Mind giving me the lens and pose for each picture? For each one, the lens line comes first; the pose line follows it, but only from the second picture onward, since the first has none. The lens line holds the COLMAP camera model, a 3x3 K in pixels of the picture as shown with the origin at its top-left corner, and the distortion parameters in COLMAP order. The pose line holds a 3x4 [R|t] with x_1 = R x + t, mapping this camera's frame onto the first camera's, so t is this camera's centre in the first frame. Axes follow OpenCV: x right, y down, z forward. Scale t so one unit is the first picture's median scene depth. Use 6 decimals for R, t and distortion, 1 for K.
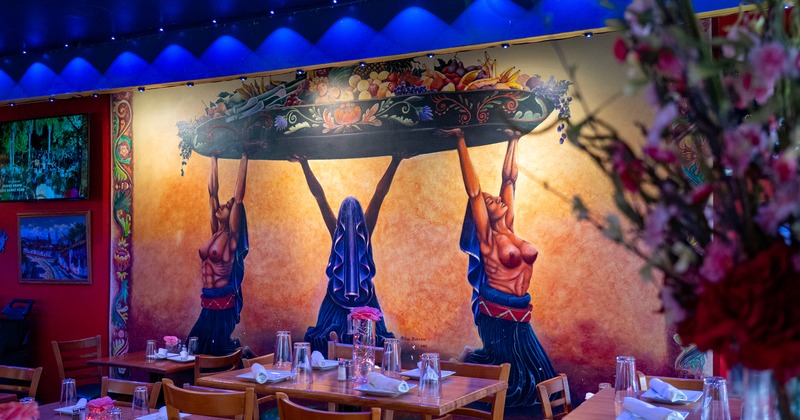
lens RADIAL K [[757.3, 0, 400.0], [0, 757.3, 210.0], [0, 0, 1]] dist [0.019536, 0.002842]
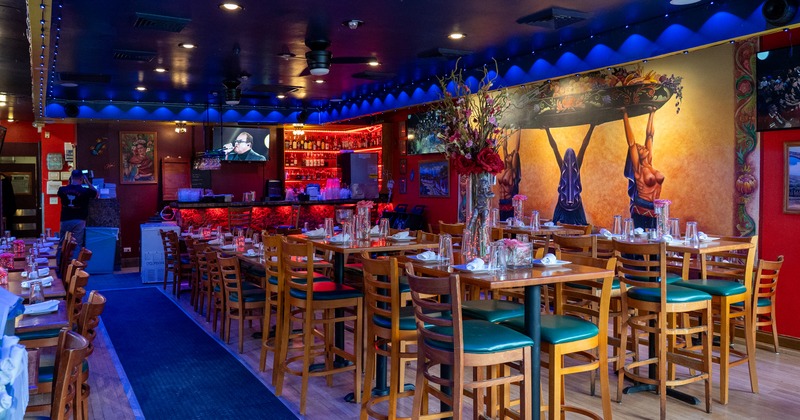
lens RADIAL K [[511.9, 0, 401.8], [0, 511.9, 195.0], [0, 0, 1]] dist [-0.004687, -0.002867]
pose [[0.861973, 0.038719, -0.505474, 0.223866], [-0.012212, 0.998376, 0.055649, 0.033657], [0.506807, -0.041795, 0.861046, -0.272052]]
